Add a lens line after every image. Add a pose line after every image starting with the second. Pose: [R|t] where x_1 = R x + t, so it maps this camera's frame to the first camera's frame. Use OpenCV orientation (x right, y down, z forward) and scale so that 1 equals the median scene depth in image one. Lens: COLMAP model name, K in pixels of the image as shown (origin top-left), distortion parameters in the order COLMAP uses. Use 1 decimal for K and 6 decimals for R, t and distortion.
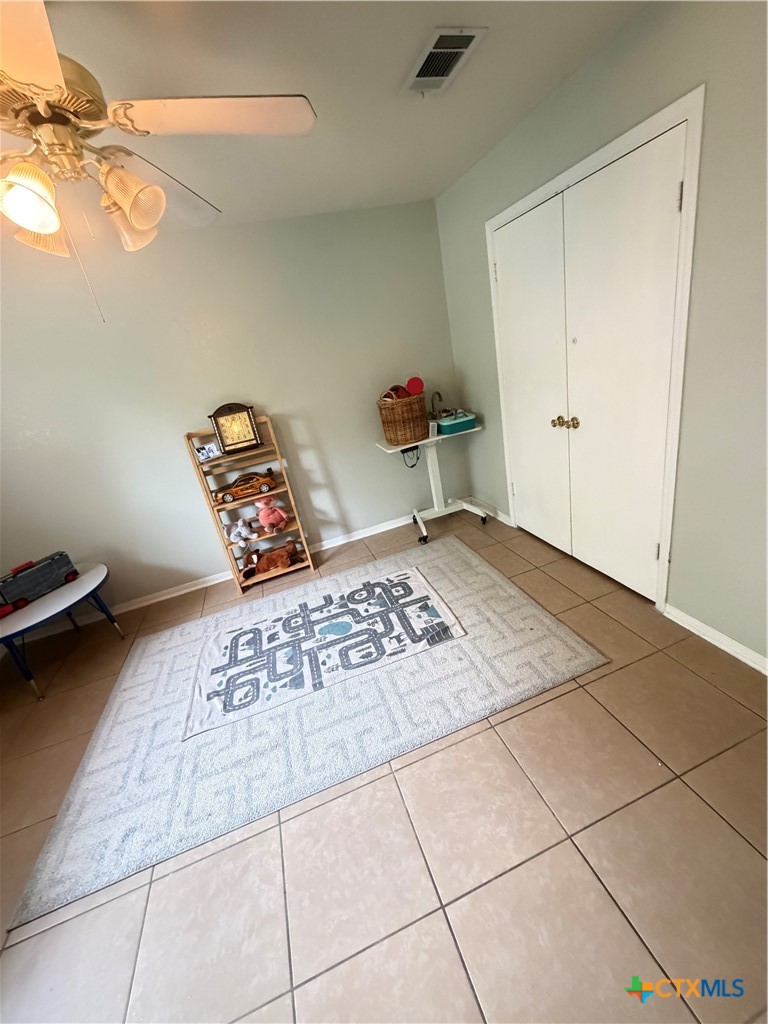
lens RADIAL K [[408.8, 0, 386.7], [0, 408.8, 509.9], [0, 0, 1]] dist [0.000153, 0.000144]
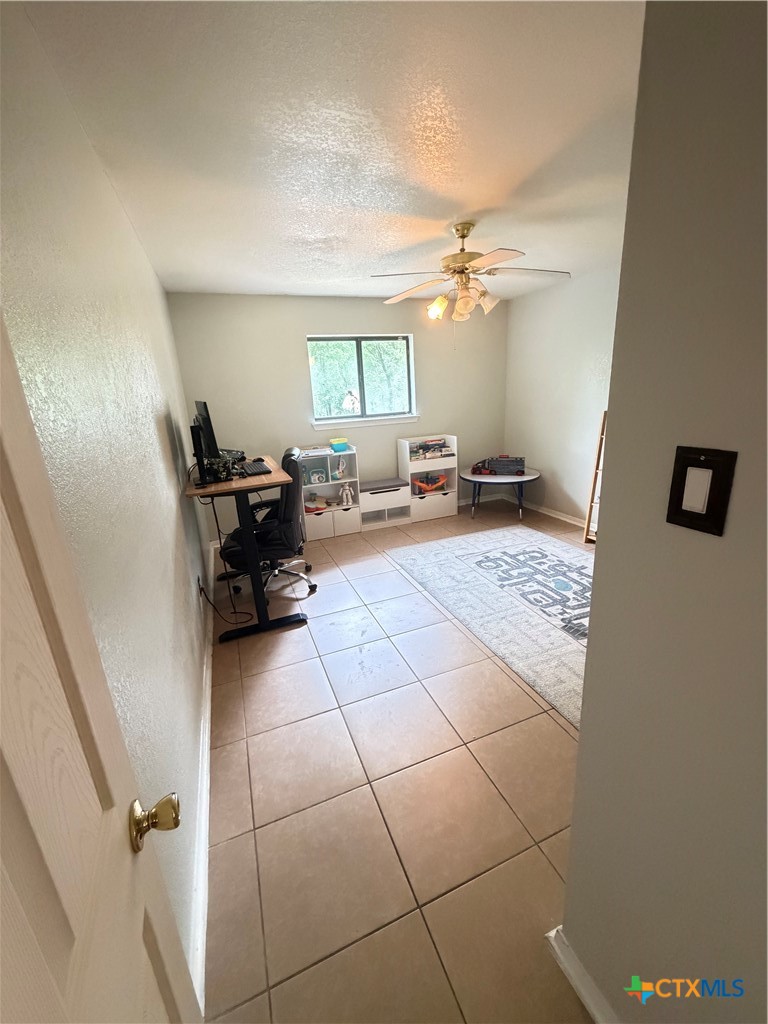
lens RADIAL K [[408.8, 0, 384.7], [0, 408.8, 506.9], [0, 0, 1]] dist [0.000153, 0.000144]
pose [[0.070339, 0.448313, -0.891105, 0.884921], [-0.336848, 0.851518, 0.401808, -0.243453], [0.938928, 0.271904, 0.210909, 0.168987]]
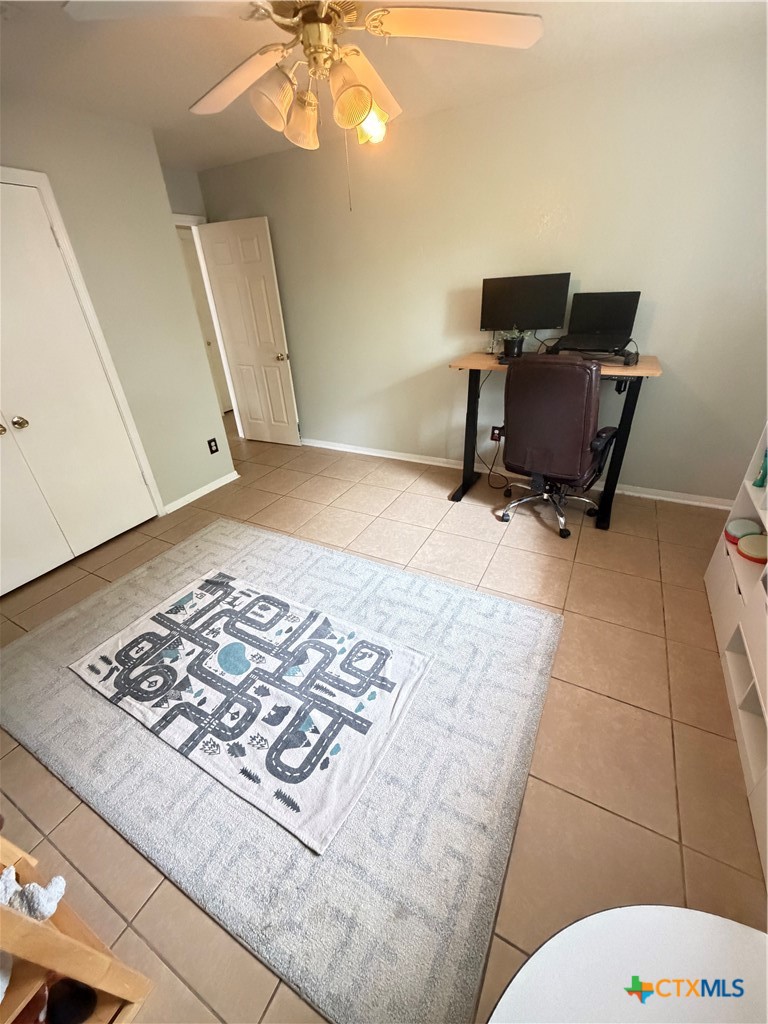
lens RADIAL K [[408.8, 0, 379.5], [0, 408.8, 512.7], [0, 0, 1]] dist [0.000153, 0.000144]
pose [[-0.661074, -0.160757, 0.732897, -0.863098], [0.439350, 0.708878, 0.551783, -0.217660], [-0.608237, 0.686768, -0.397992, 0.994864]]
